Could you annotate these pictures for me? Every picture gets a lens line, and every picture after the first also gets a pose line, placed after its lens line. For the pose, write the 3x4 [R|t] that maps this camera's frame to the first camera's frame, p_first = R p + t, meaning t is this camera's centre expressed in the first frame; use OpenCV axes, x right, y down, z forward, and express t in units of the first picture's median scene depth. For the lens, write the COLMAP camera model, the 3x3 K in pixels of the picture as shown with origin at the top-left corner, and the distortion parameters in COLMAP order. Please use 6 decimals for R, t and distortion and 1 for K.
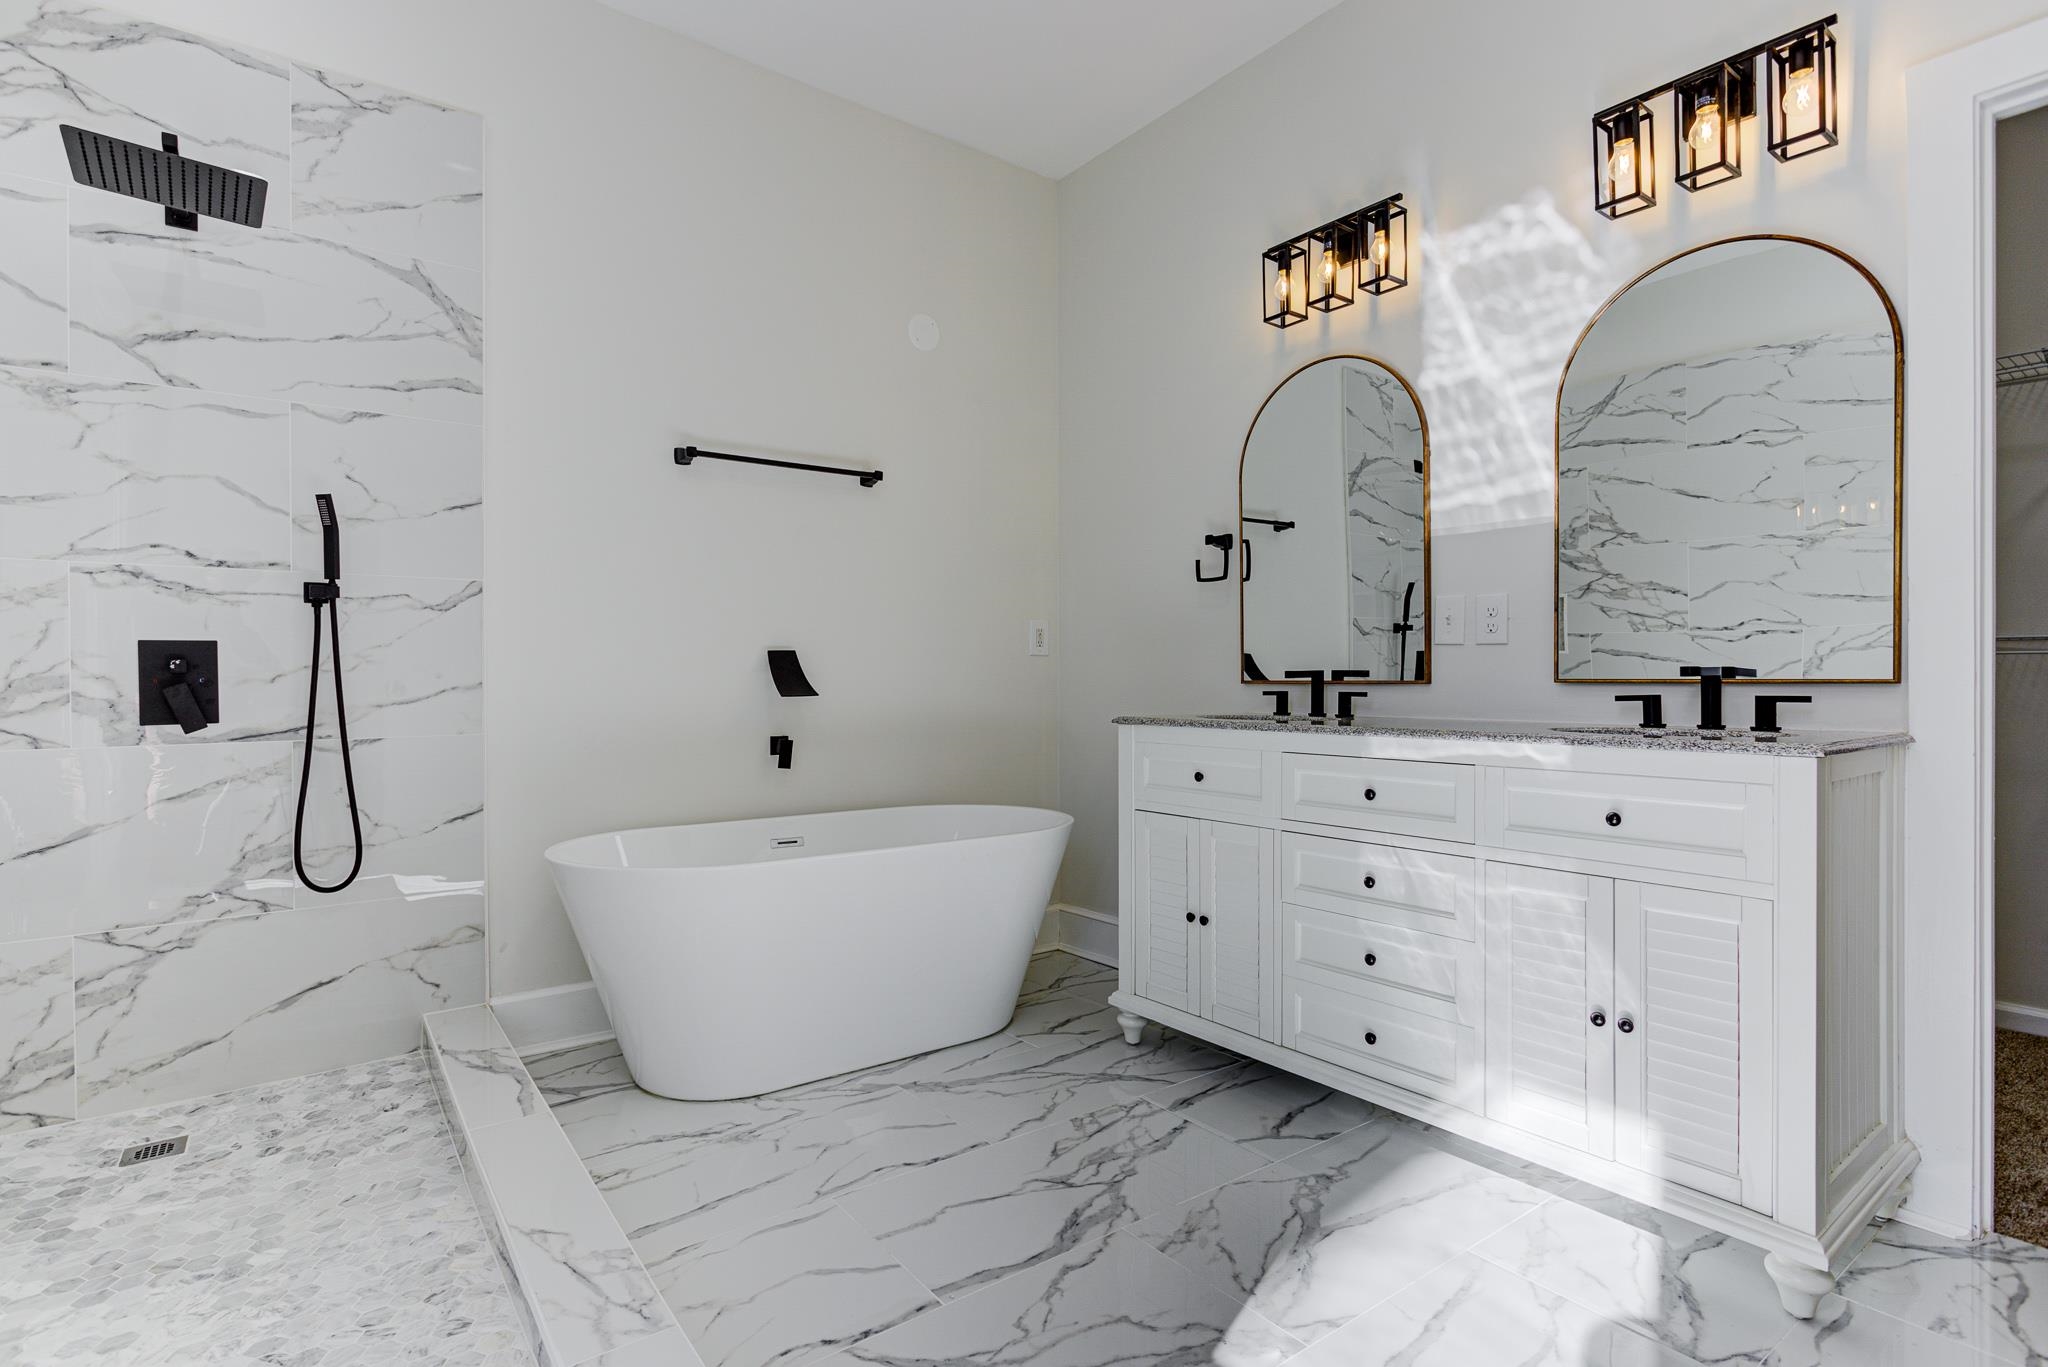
lens RADIAL K [[991.3, 0, 1022.0], [0, 991.3, 682.0], [0, 0, 1]] dist [-0.006997, 0.003067]
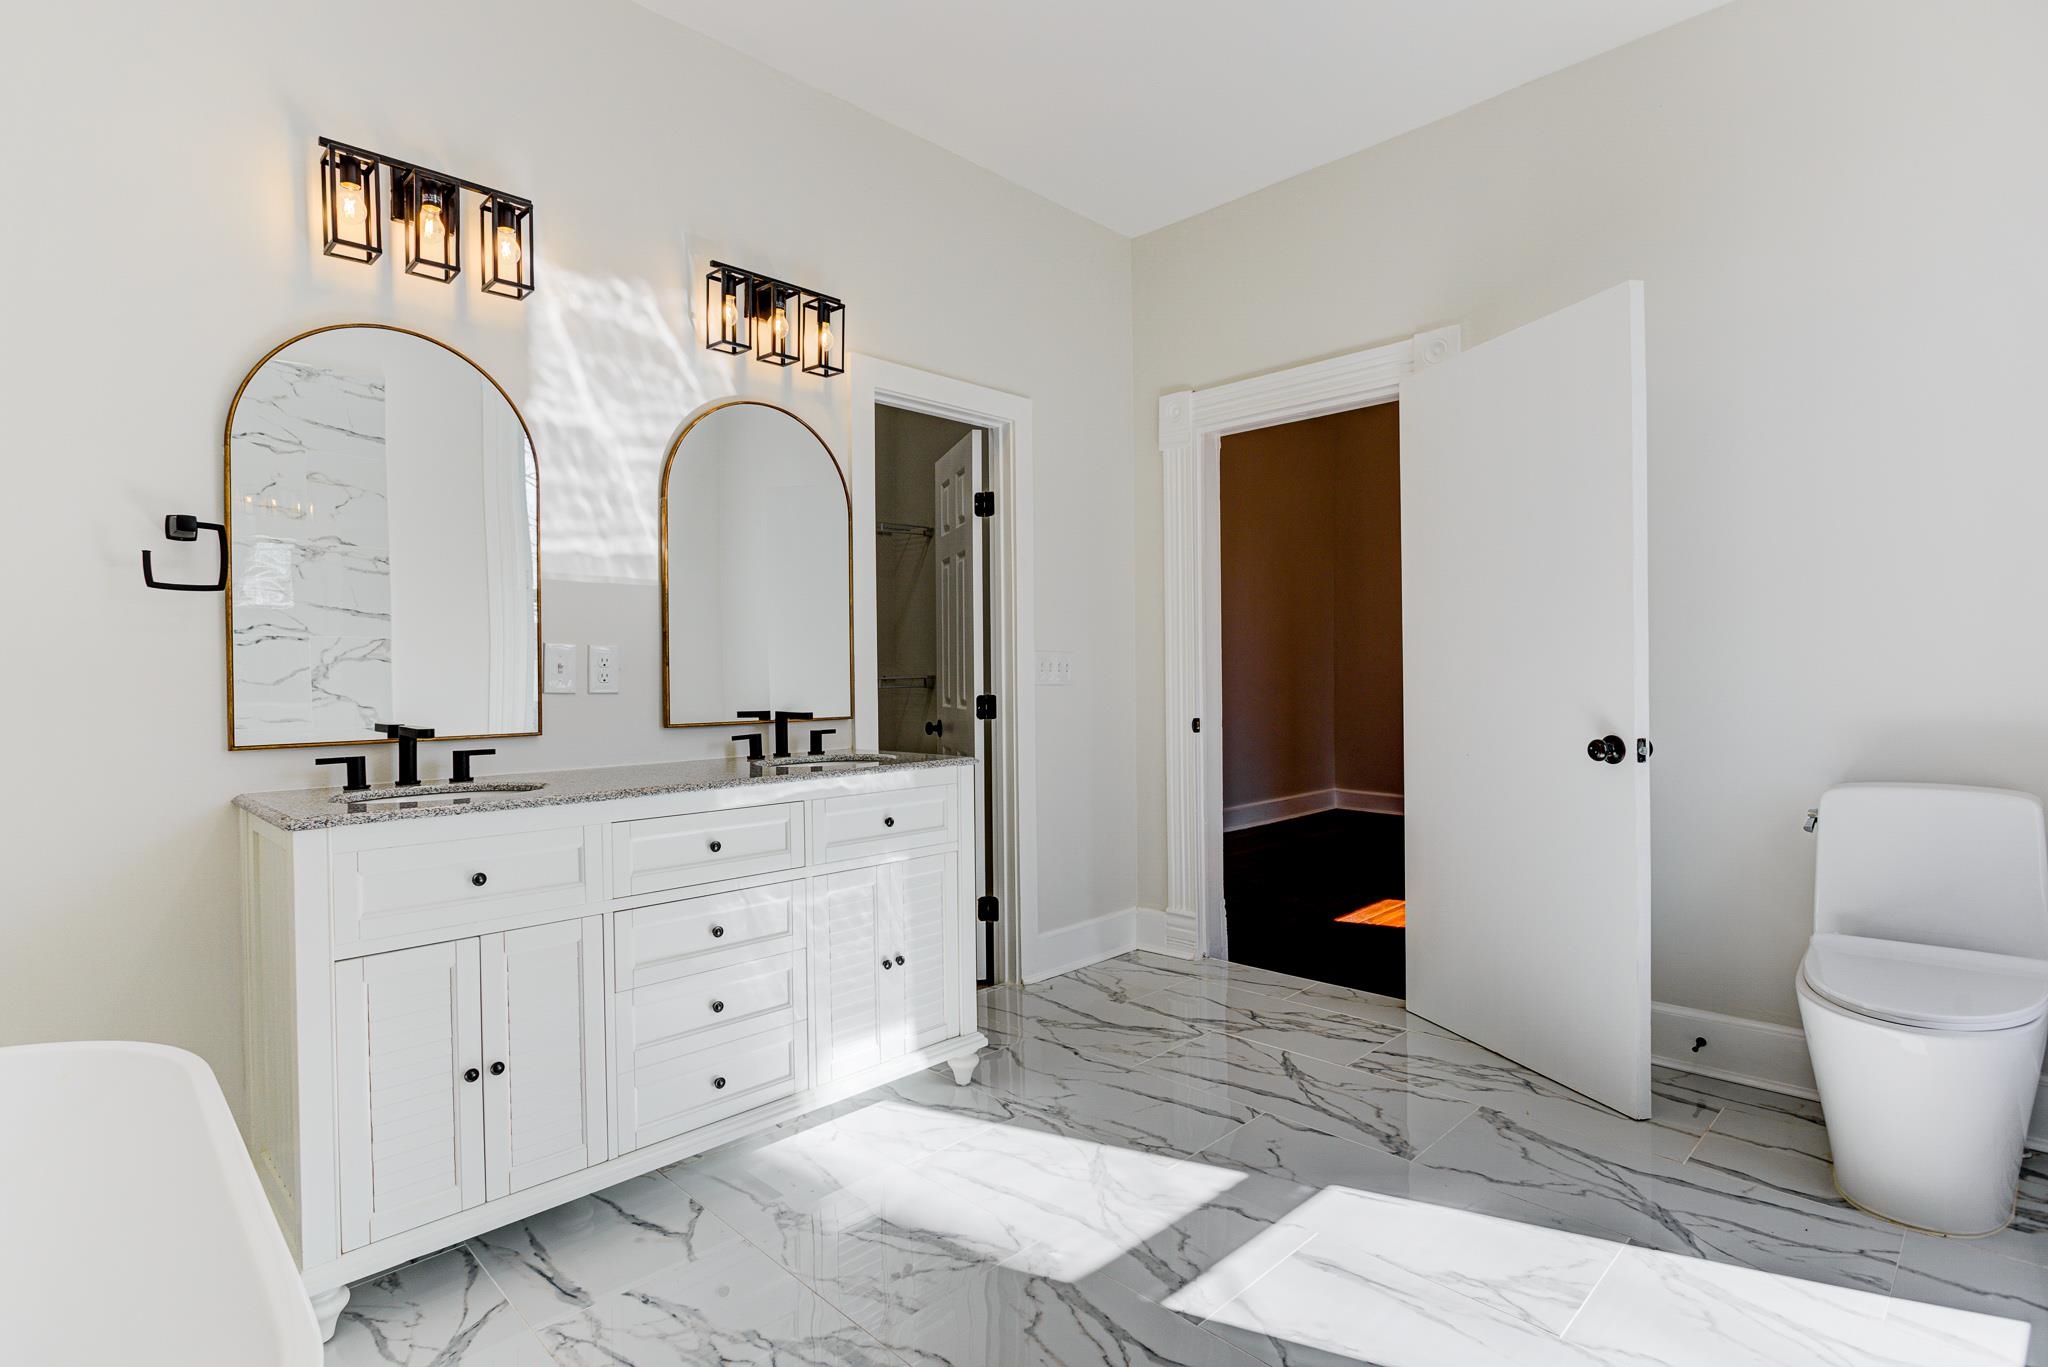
lens RADIAL K [[991.3, 0, 1021.6], [0, 991.3, 681.6], [0, 0, 1]] dist [-0.006997, 0.003067]
pose [[-0.121981, -0.005860, 0.992515, -0.619805], [0.013325, 0.999883, 0.007541, -0.053309], [-0.992443, 0.014145, -0.121888, 0.710989]]
